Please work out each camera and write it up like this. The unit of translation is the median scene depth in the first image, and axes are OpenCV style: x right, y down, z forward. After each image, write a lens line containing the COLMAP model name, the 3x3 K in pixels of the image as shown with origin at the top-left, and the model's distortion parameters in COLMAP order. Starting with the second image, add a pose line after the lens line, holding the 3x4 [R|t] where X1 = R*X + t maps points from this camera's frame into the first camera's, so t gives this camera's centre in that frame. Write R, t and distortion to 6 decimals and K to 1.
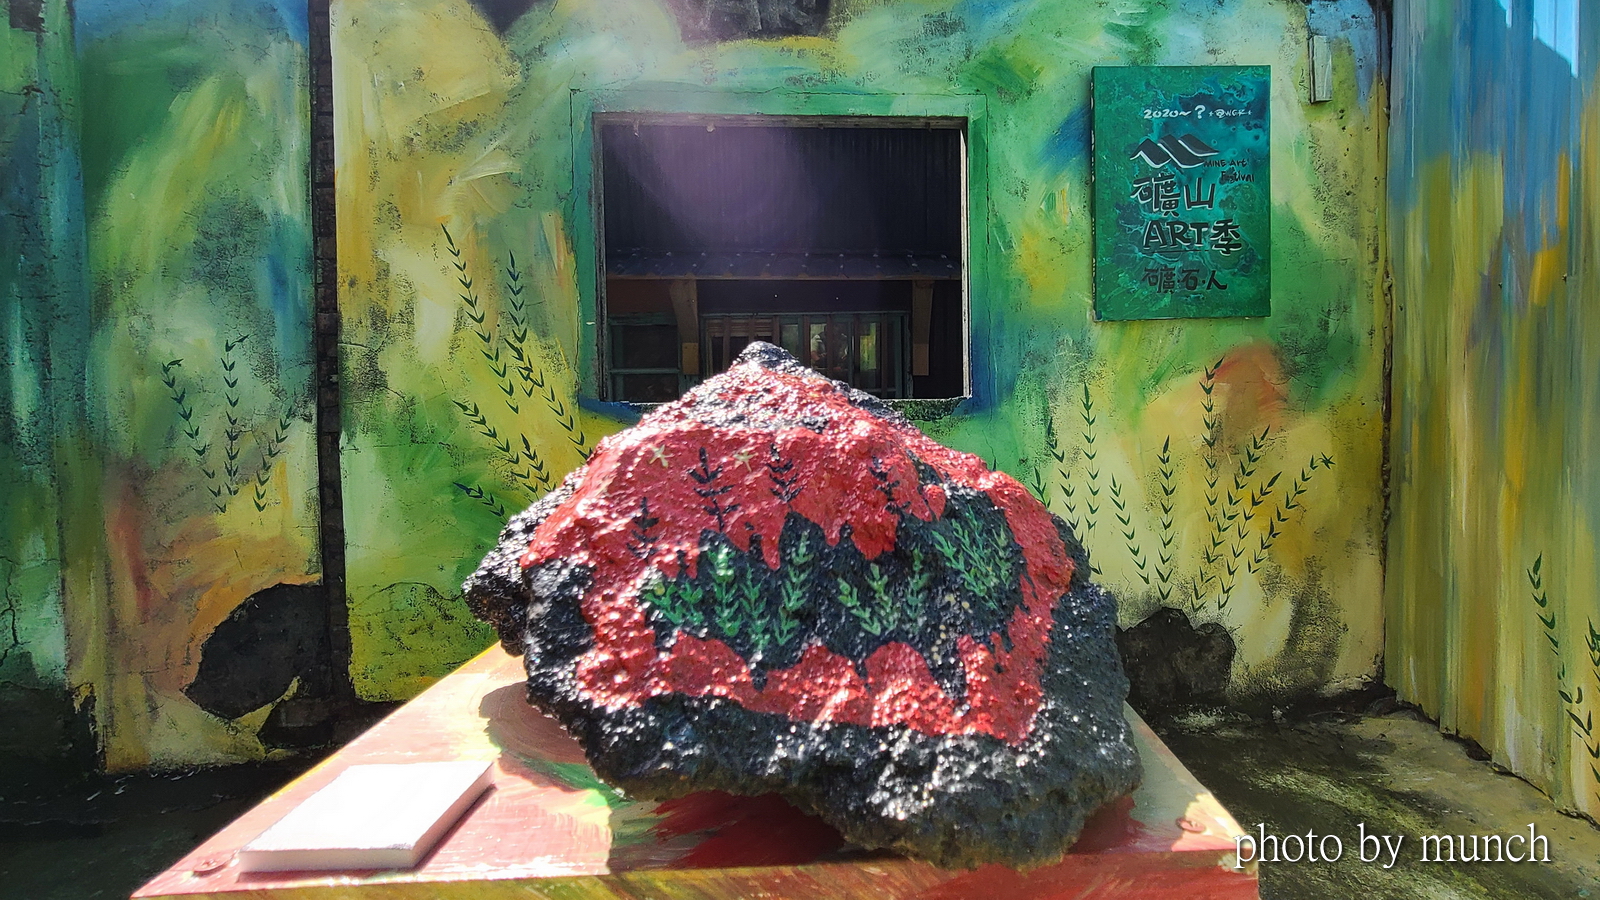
lens RADIAL K [[790.0, 0, 839.6], [0, 790.0, 416.4], [0, 0, 1]] dist [-0.000626, -0.000373]
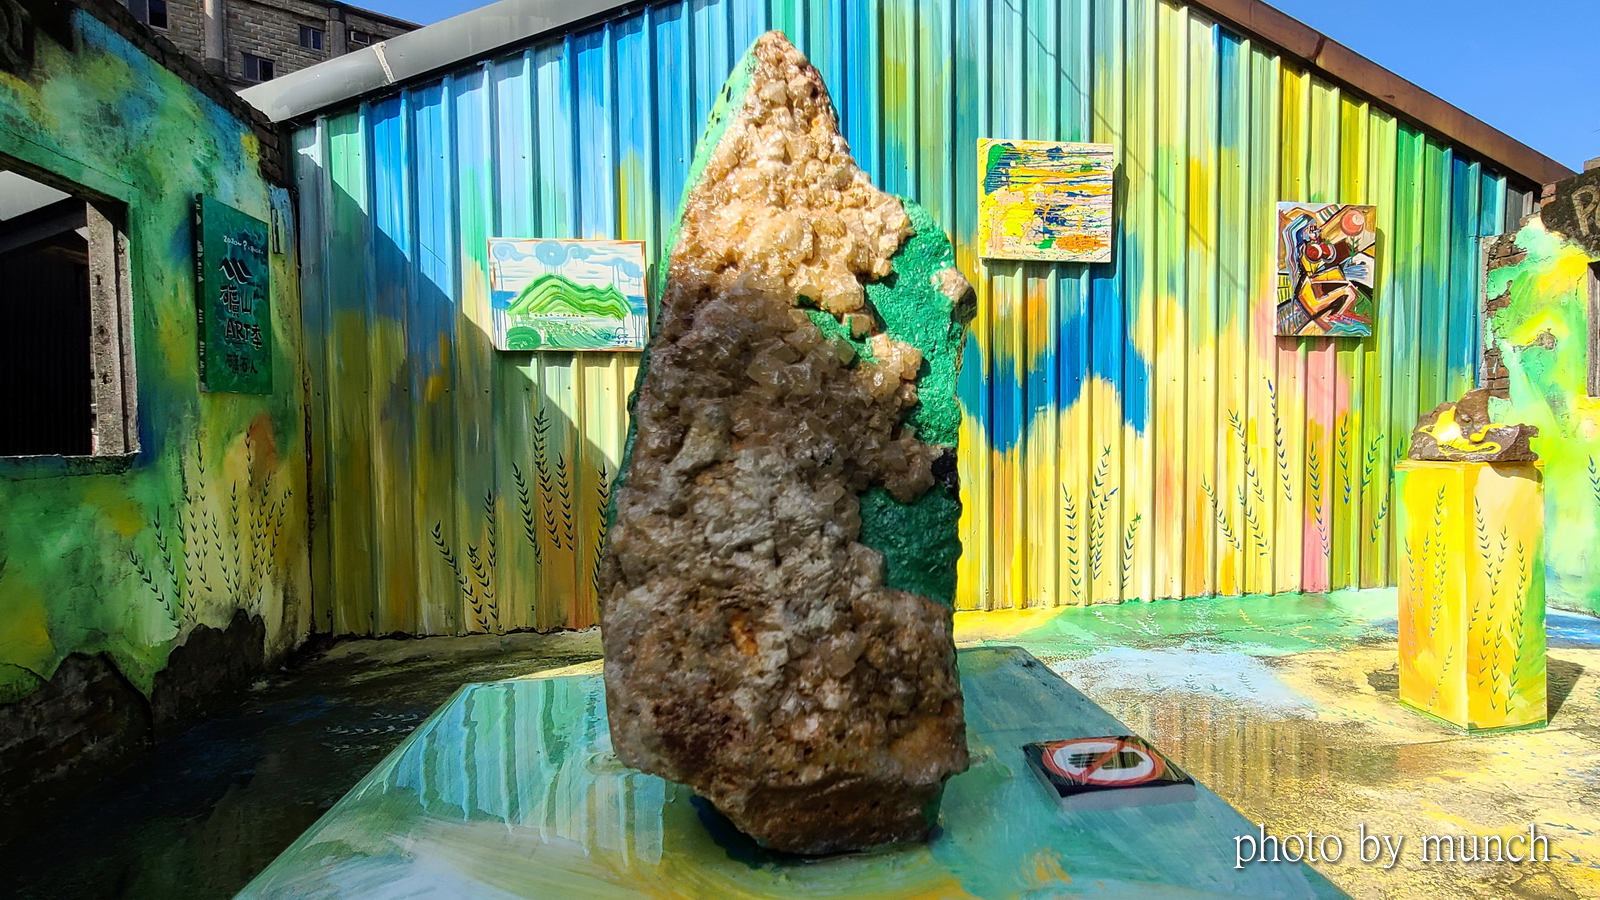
lens RADIAL K [[816.8, 0, 898.7], [0, 816.8, 463.1], [0, 0, 1]] dist [-0.001091, 0.001586]
pose [[-0.174905, -0.025322, 0.984260, -1.289165], [0.050798, 0.998106, 0.034705, 0.006282], [-0.983274, 0.056068, -0.173287, 0.152965]]
